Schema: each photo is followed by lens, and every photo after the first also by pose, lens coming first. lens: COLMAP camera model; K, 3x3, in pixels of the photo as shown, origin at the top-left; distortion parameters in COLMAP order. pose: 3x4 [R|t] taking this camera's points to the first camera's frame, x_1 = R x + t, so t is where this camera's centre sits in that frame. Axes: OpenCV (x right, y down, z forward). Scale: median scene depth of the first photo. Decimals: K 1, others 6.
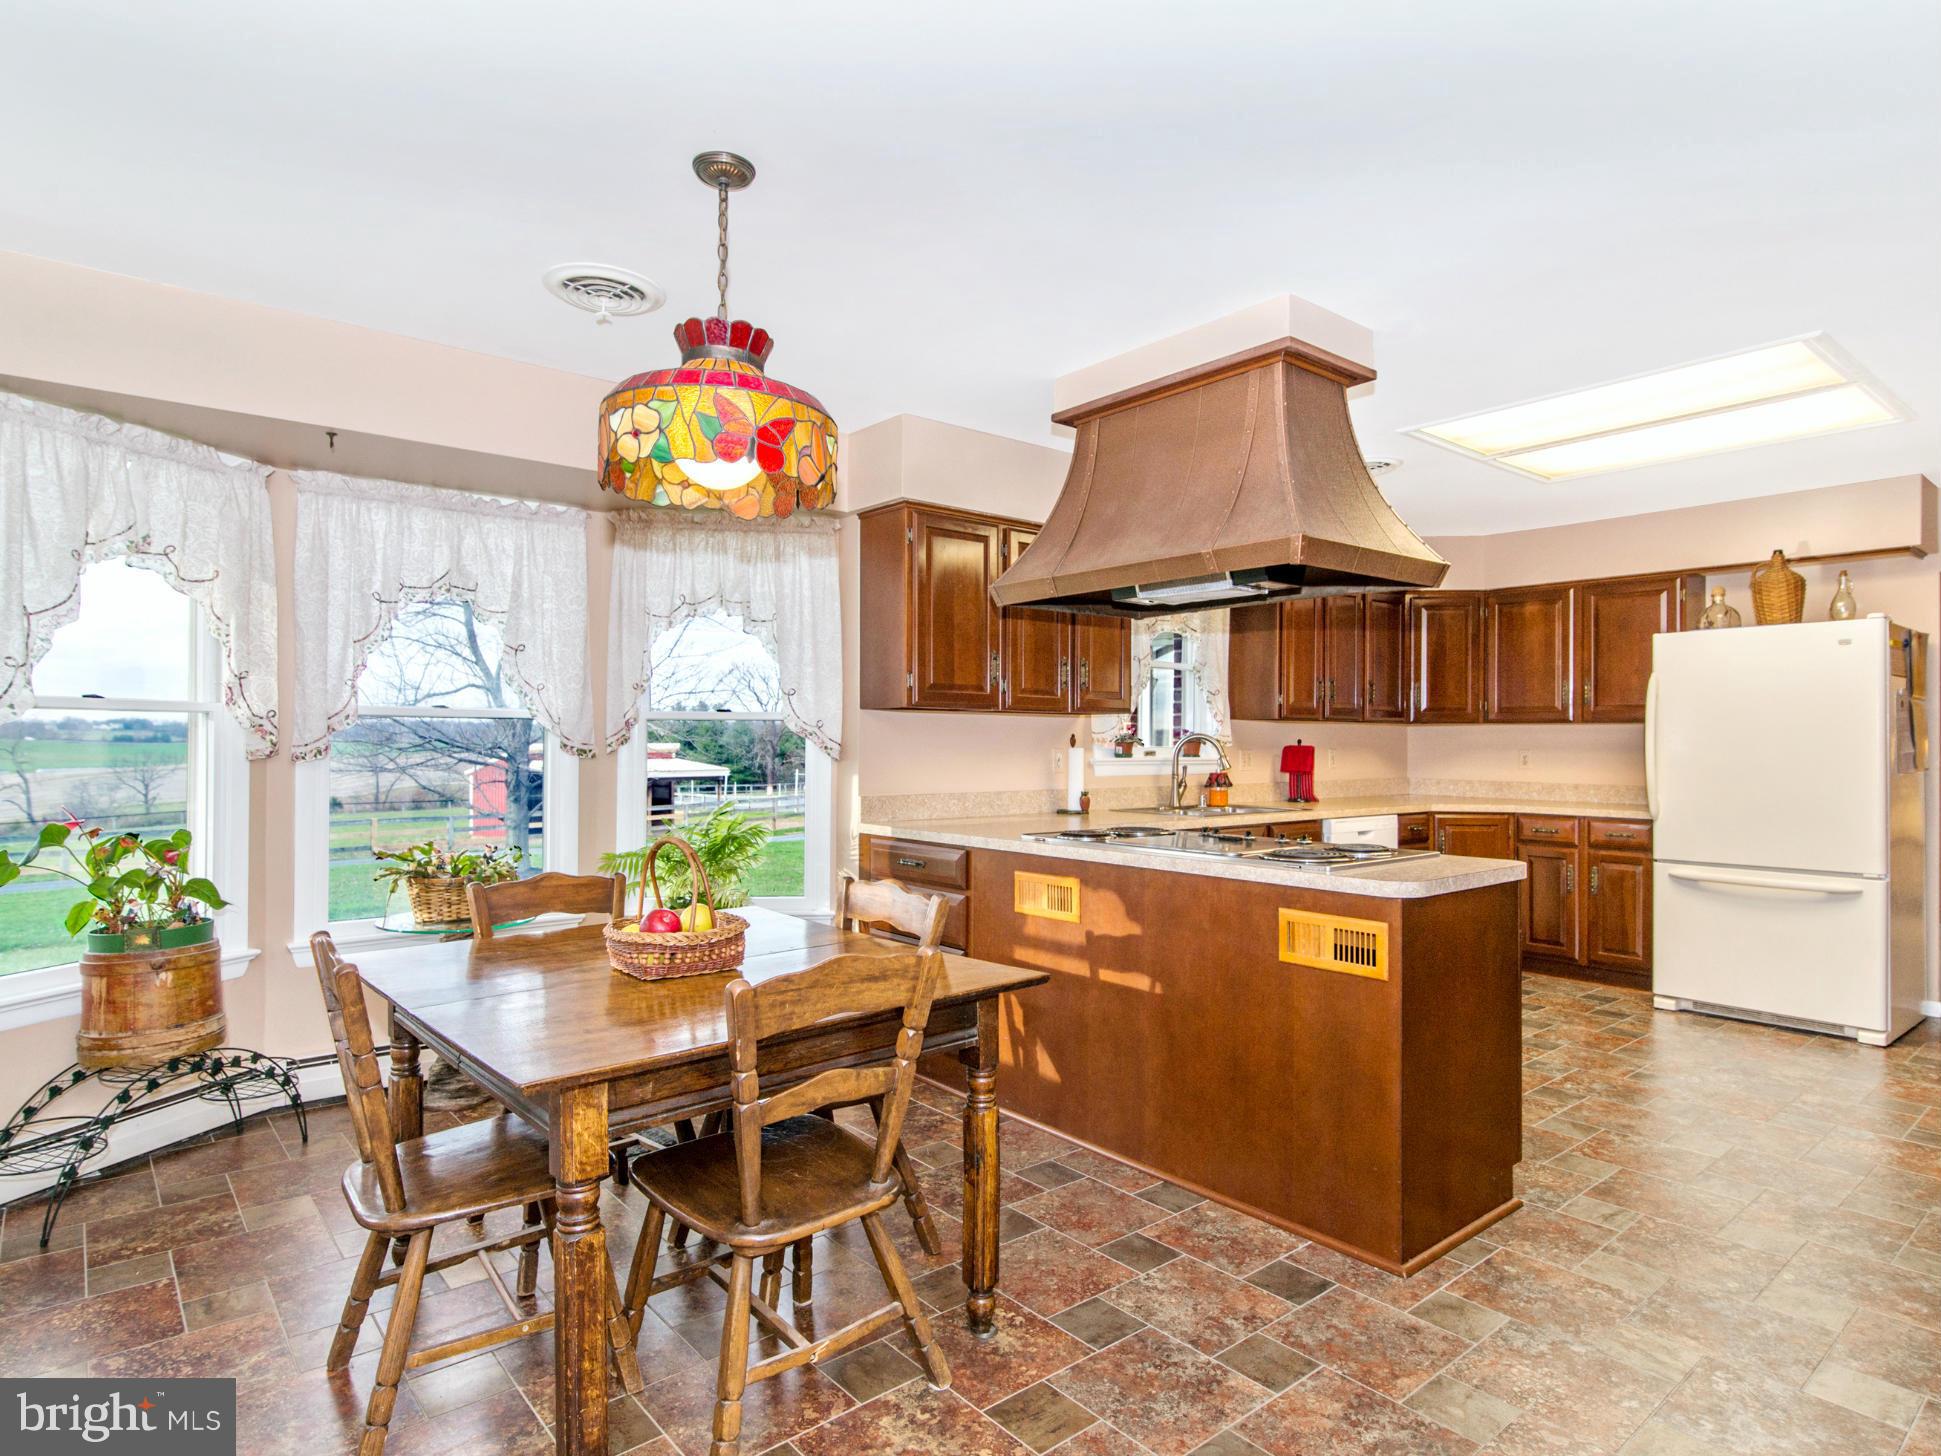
lens RADIAL K [[1064.6, 0, 993.7], [0, 1064.6, 739.3], [0, 0, 1]] dist [0.004273, -0.000354]
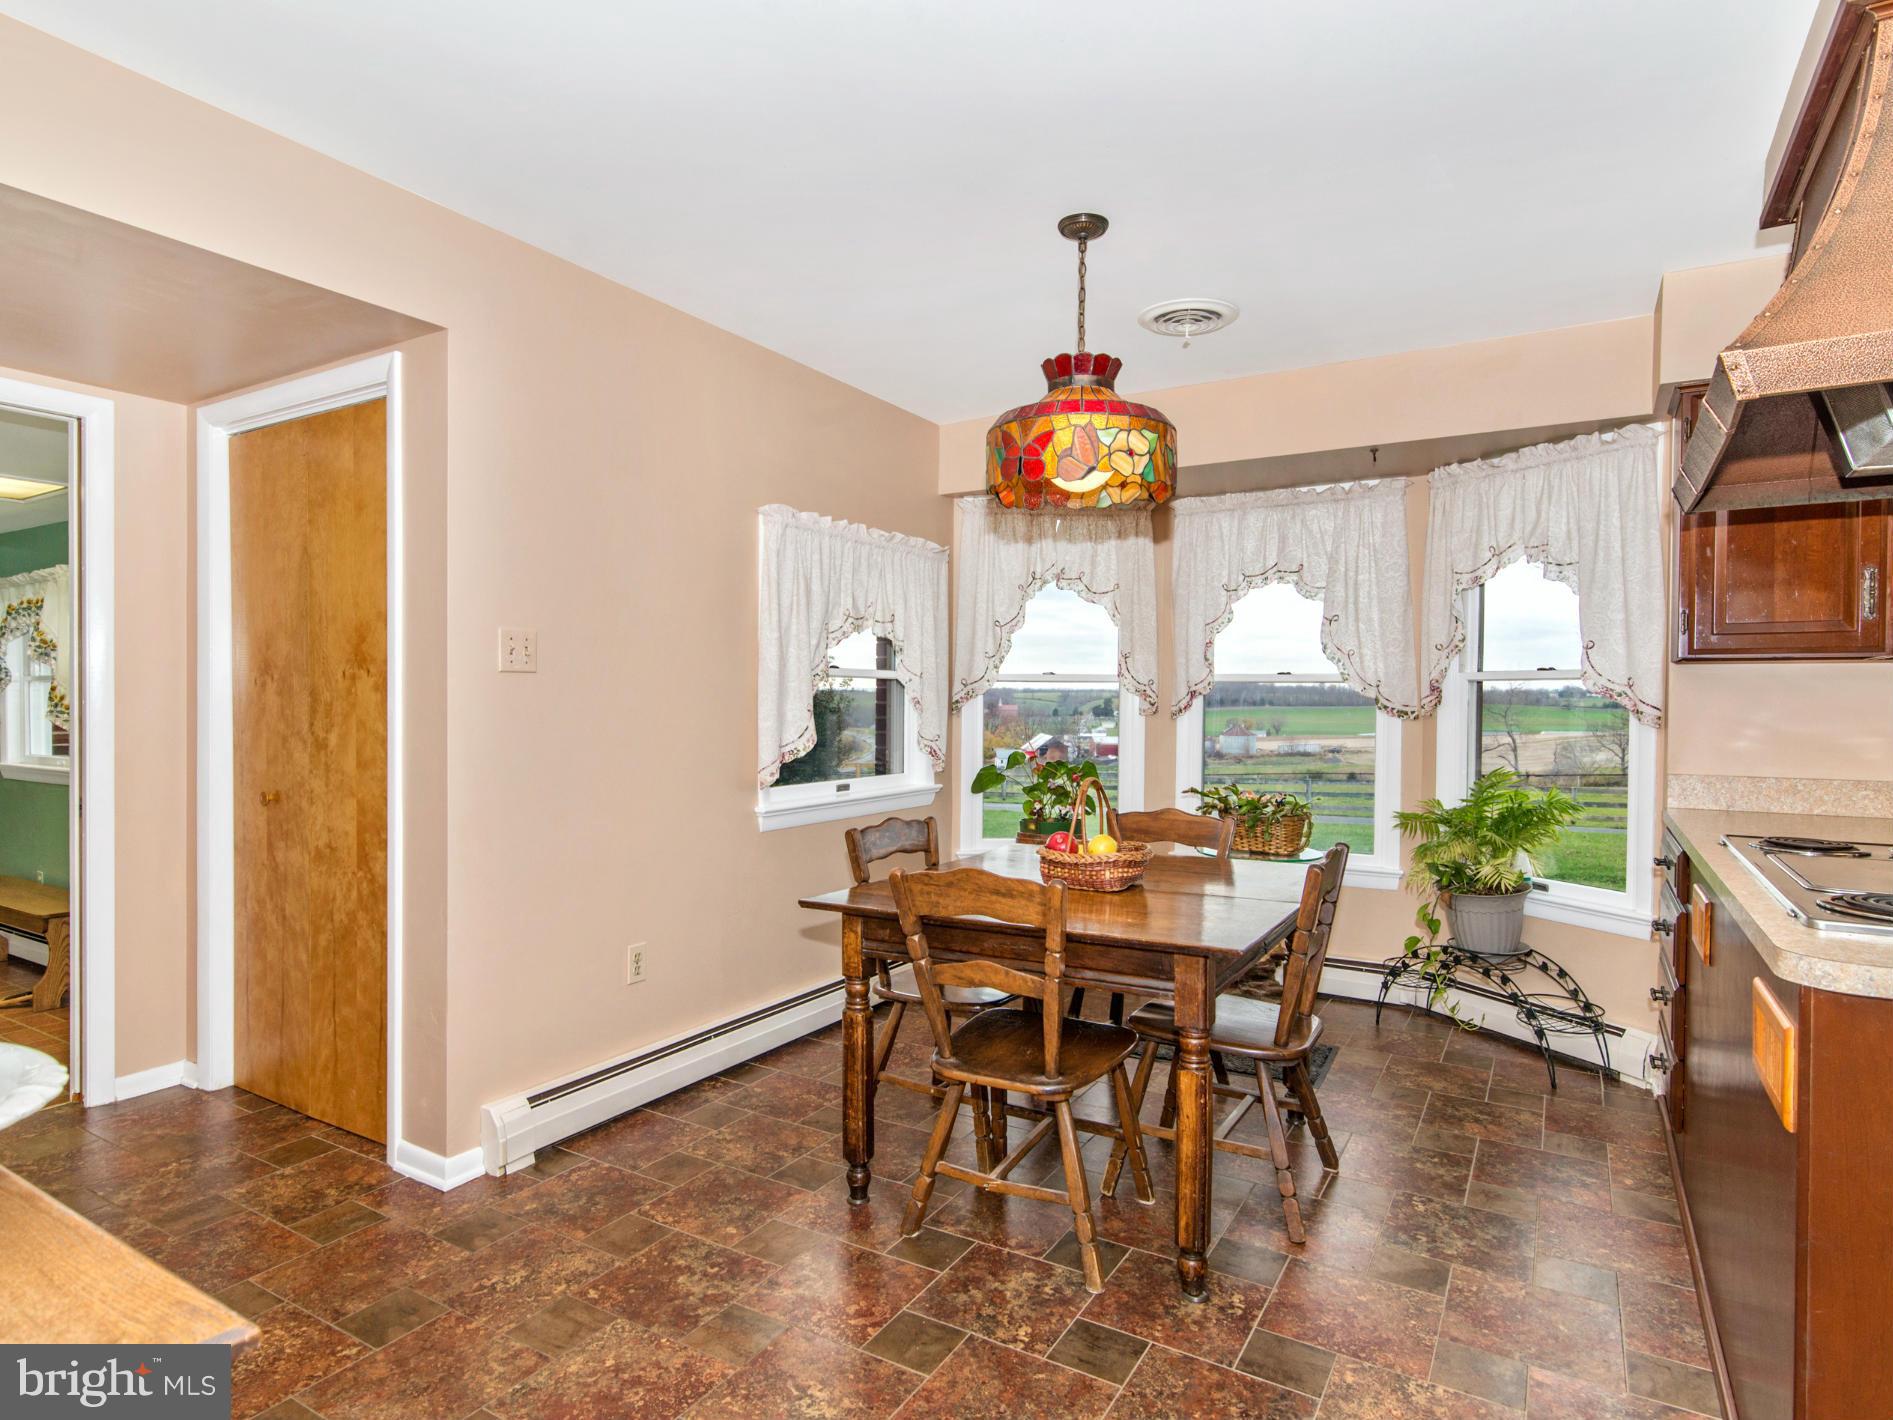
lens RADIAL K [[1084.0, 0, 946.5], [0, 1084.0, 710.0], [0, 0, 1]] dist [0.002002, 0.000012]
pose [[0.322785, 0.005851, -0.946454, 0.500462], [-0.002751, 0.999982, 0.005243, 0.004553], [0.946468, 0.000912, 0.322796, 0.263258]]
